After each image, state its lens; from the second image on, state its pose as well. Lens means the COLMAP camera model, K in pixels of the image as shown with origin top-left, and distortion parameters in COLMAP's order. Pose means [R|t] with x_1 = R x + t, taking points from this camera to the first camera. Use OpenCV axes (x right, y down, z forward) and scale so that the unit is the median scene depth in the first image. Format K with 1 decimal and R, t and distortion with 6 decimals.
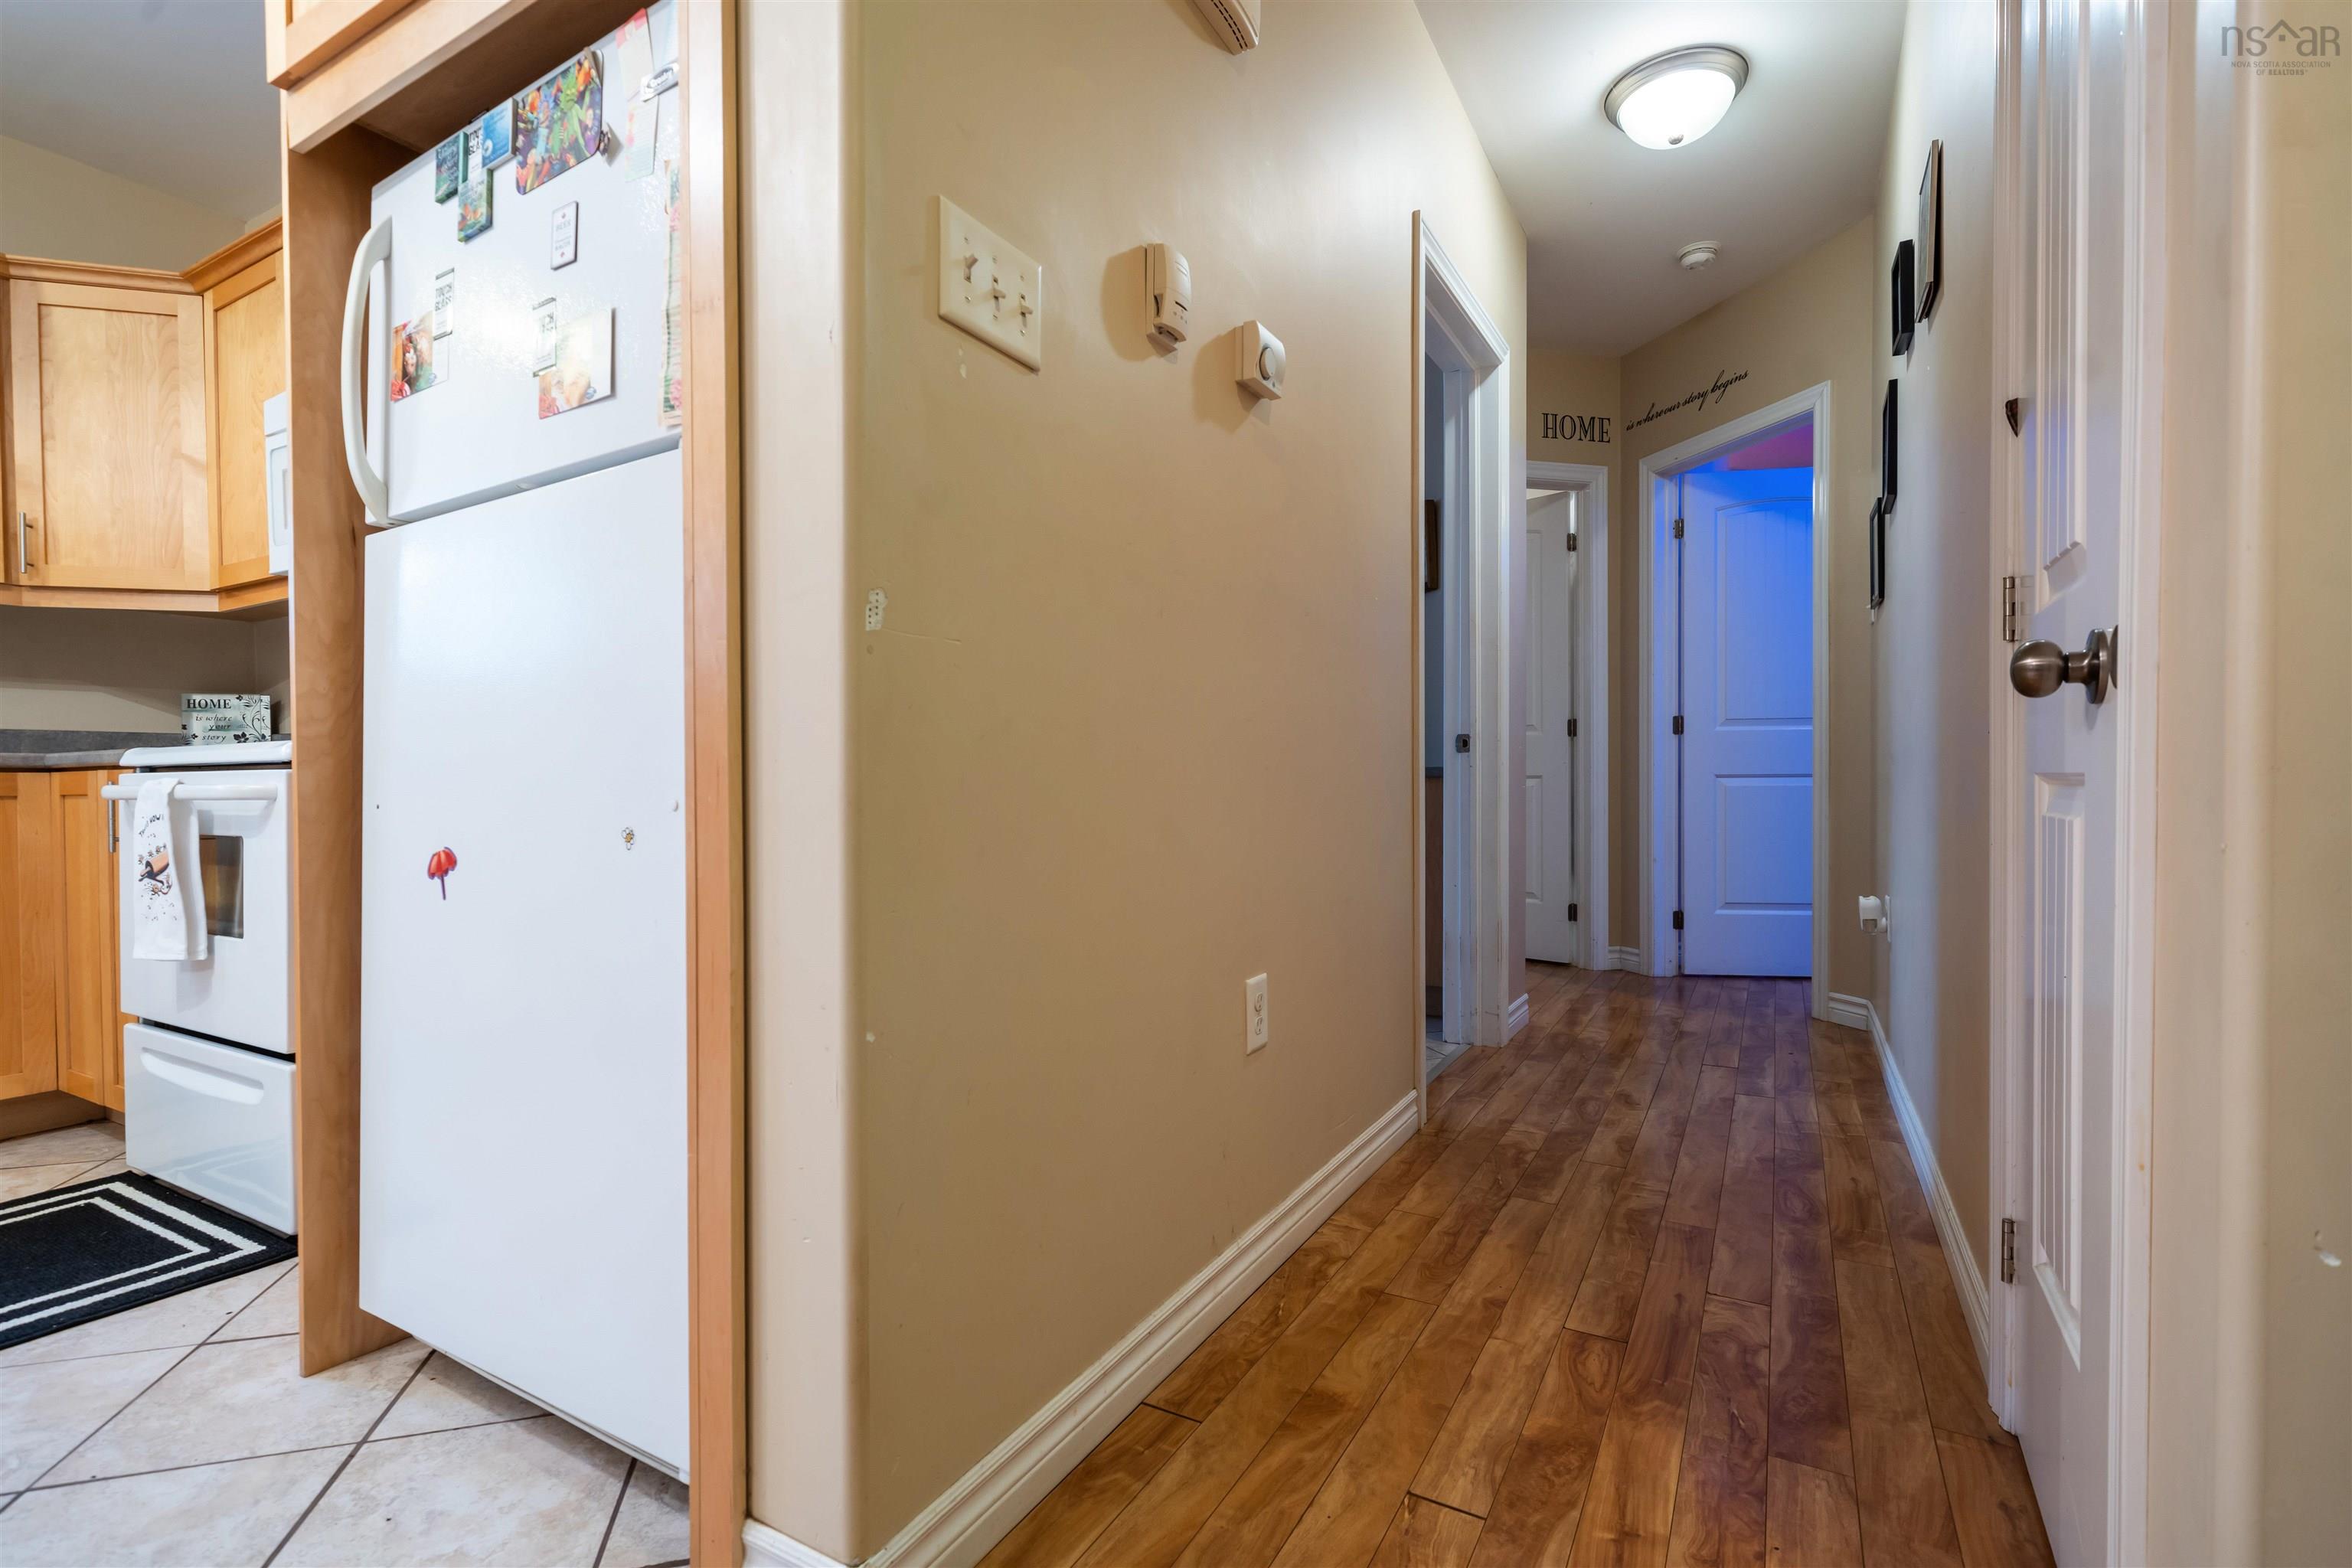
lens RADIAL K [[1074.7, 0, 1181.5], [0, 1074.7, 790.6], [0, 0, 1]] dist [0.001927, 0.000896]
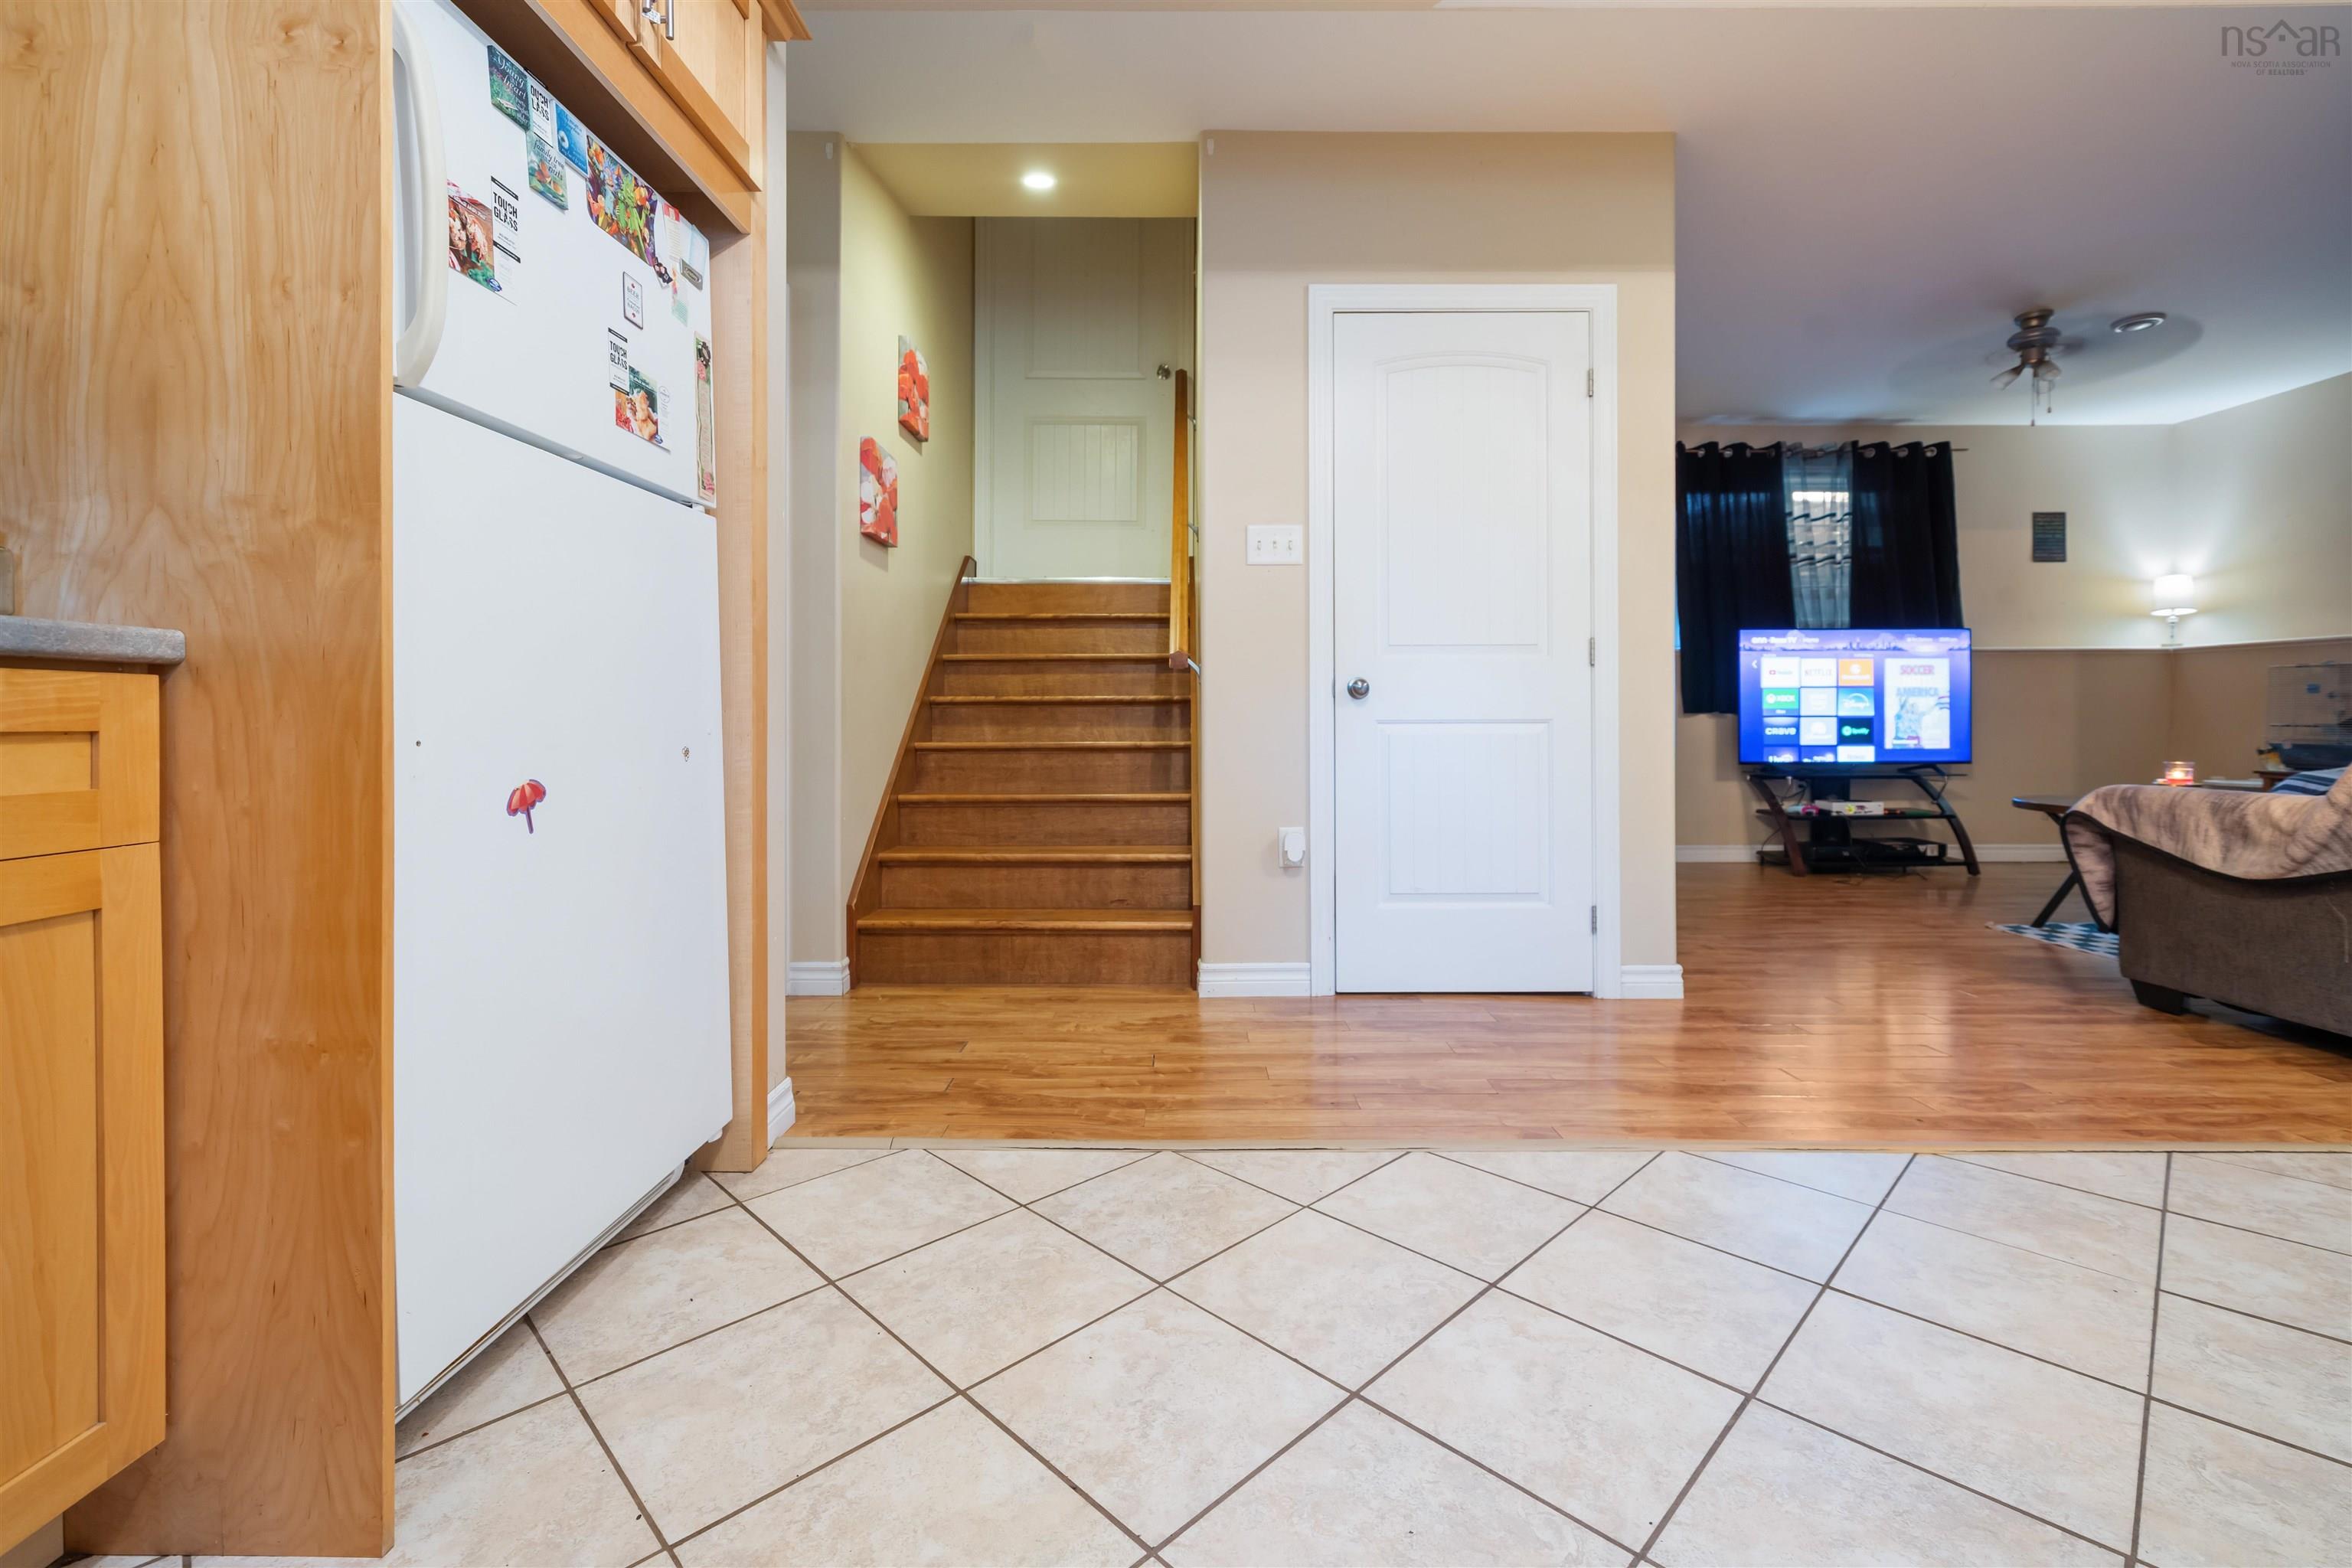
lens RADIAL K [[1023.9, 0, 1171.1], [0, 1023.9, 721.3], [0, 0, 1]] dist [0.001299, -0.000337]
pose [[-0.481724, 0.006626, 0.876298, -1.736924], [0.015582, 0.999878, 0.001006, 0.006674], [-0.876184, 0.014139, -0.481769, 0.907030]]
